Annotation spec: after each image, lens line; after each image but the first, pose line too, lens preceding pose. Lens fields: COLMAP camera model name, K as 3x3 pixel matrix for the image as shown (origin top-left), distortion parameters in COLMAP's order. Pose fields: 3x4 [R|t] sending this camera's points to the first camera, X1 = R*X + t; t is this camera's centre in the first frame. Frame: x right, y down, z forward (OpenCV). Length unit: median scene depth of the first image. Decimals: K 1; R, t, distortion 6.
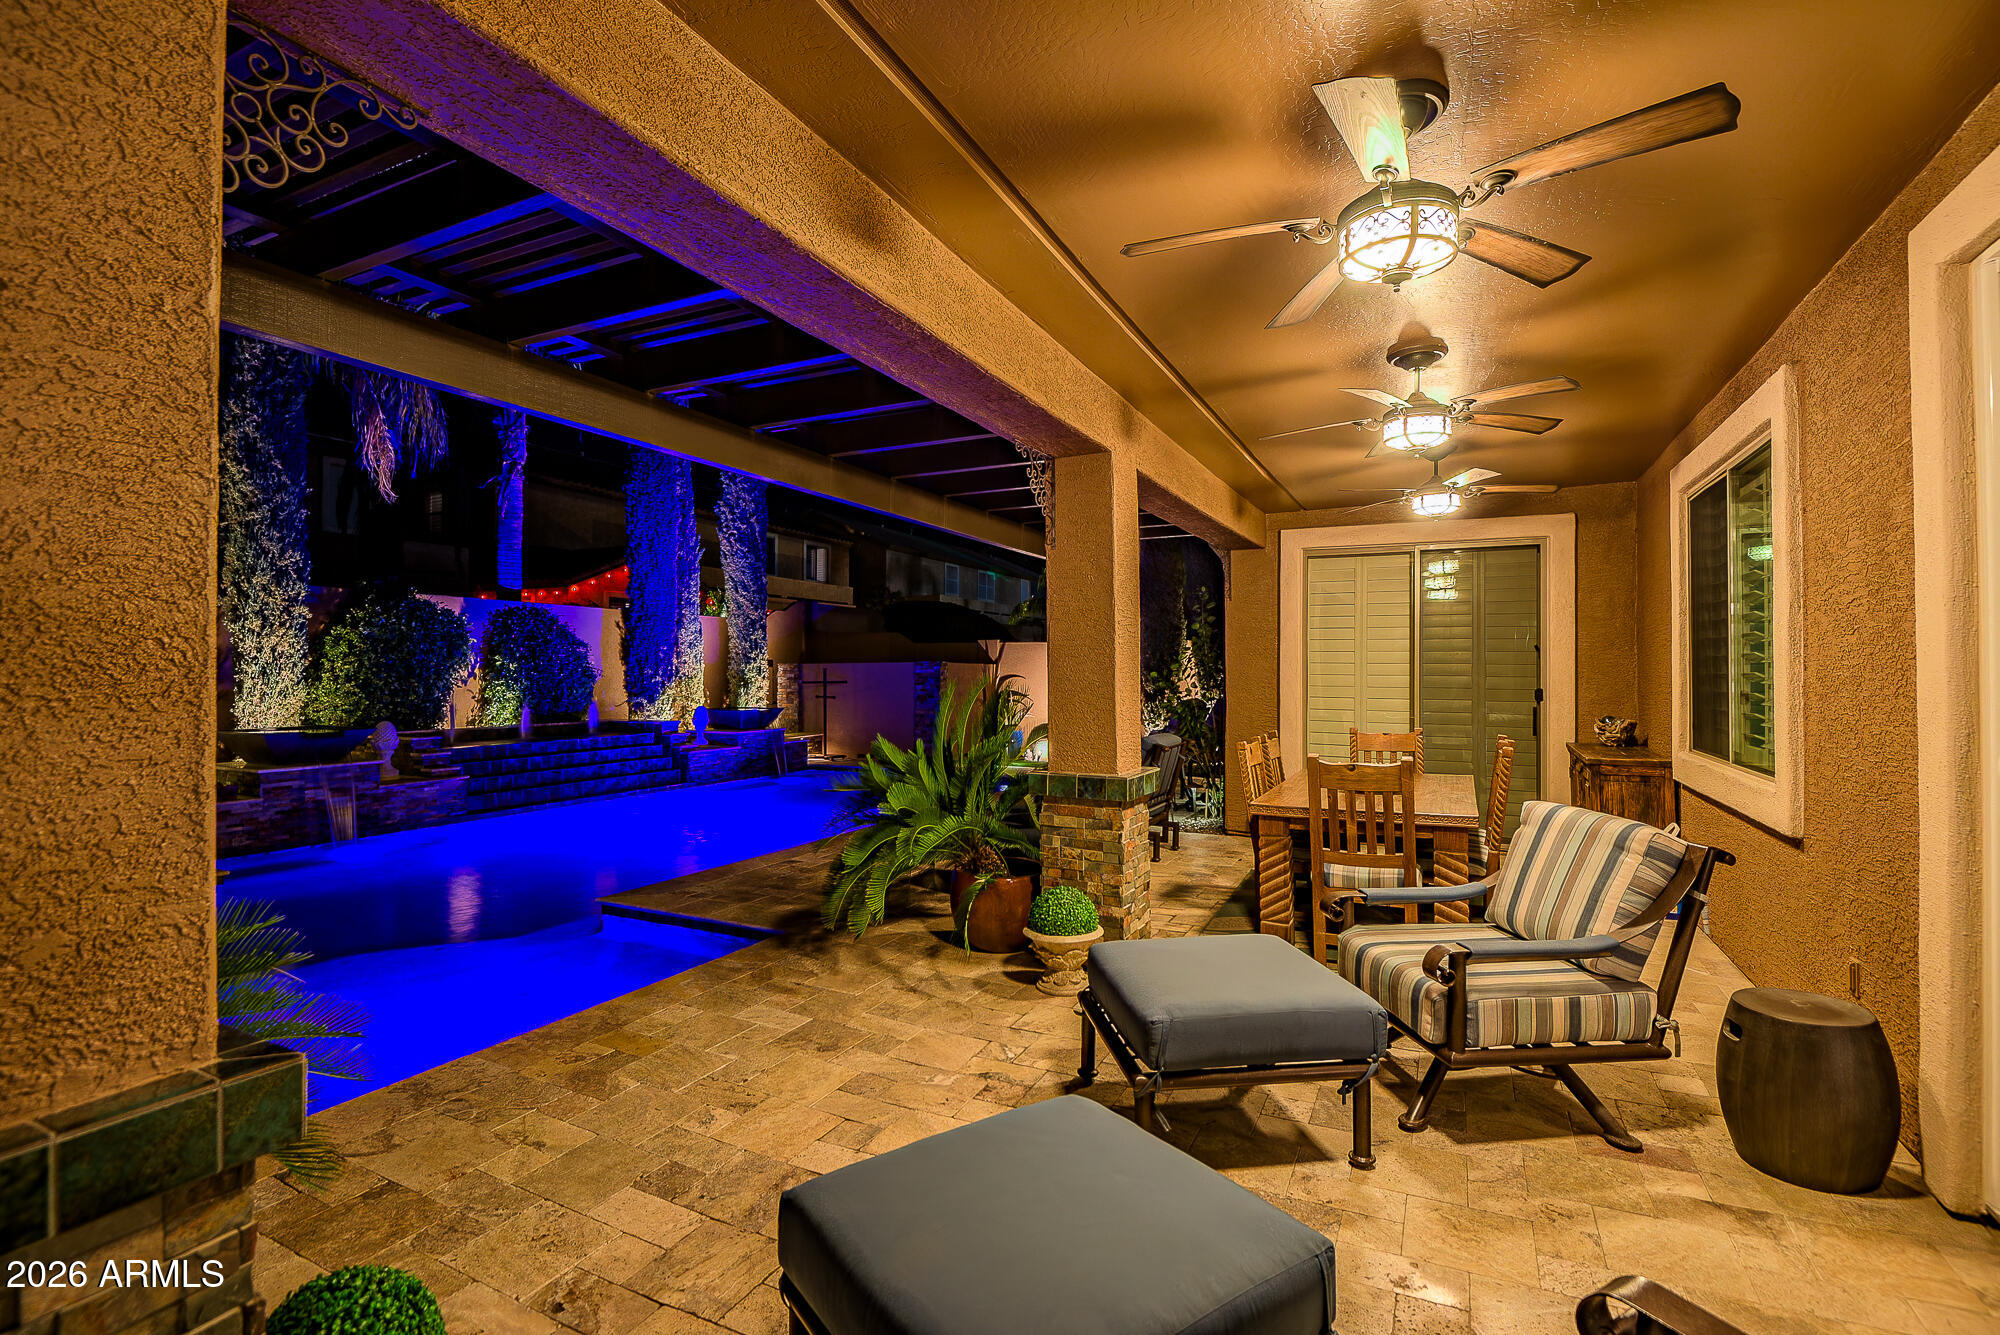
lens RADIAL K [[907.4, 0, 1003.0], [0, 907.4, 658.6], [0, 0, 1]] dist [0.023796, -0.025788]
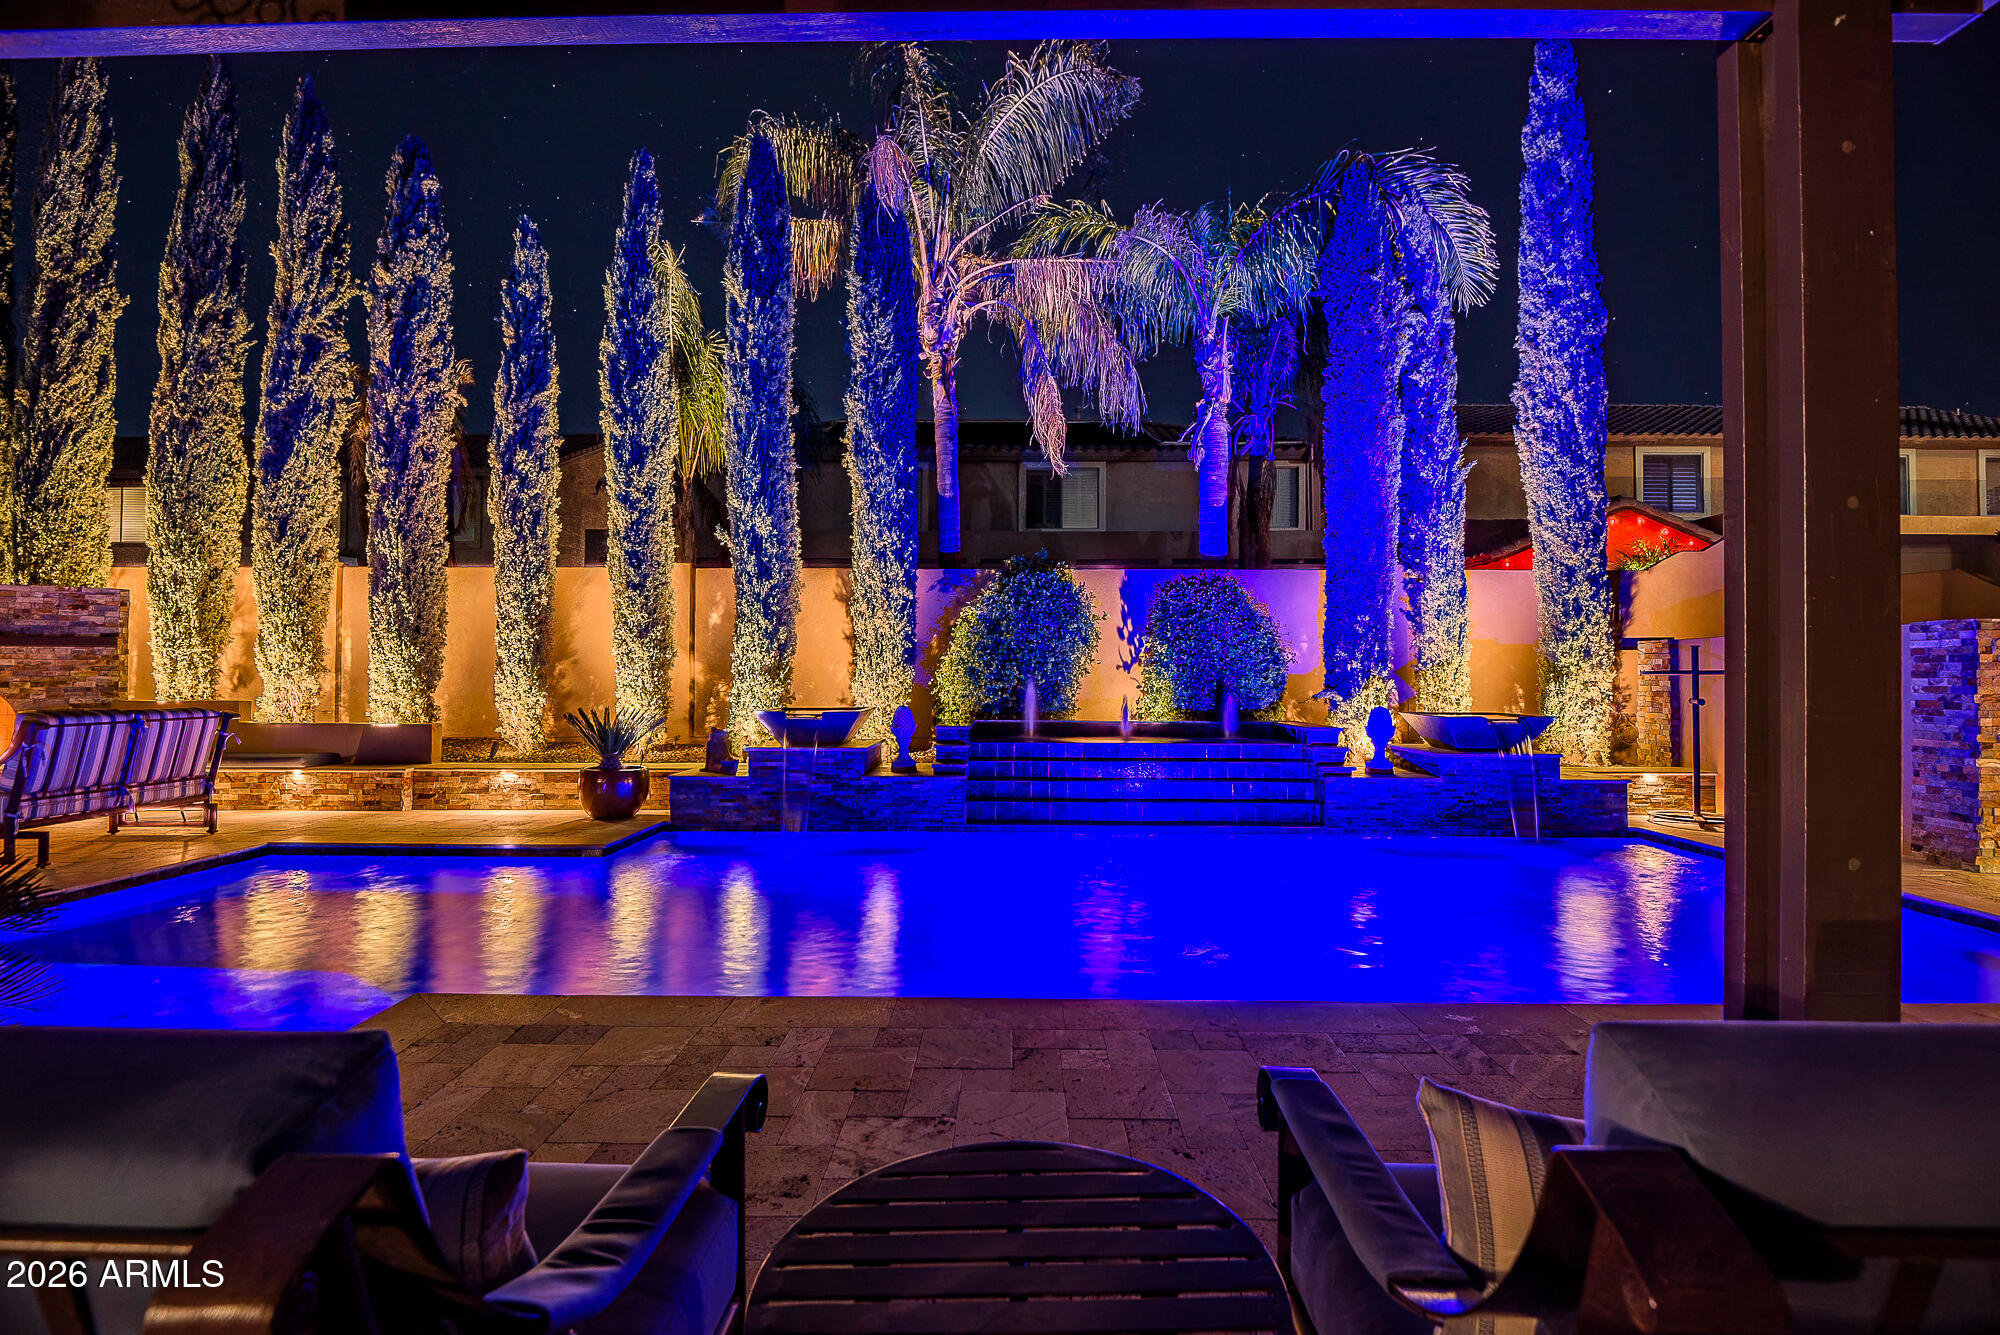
lens RADIAL K [[914.7, 0, 1004.7], [0, 914.7, 660.1], [0, 0, 1]] dist [0.000466, -0.009350]
pose [[0.428902, -0.015585, -0.903217, 0.169132], [0.010140, 0.999871, -0.012437, 0.035510], [0.903294, -0.003824, 0.429005, 0.699001]]
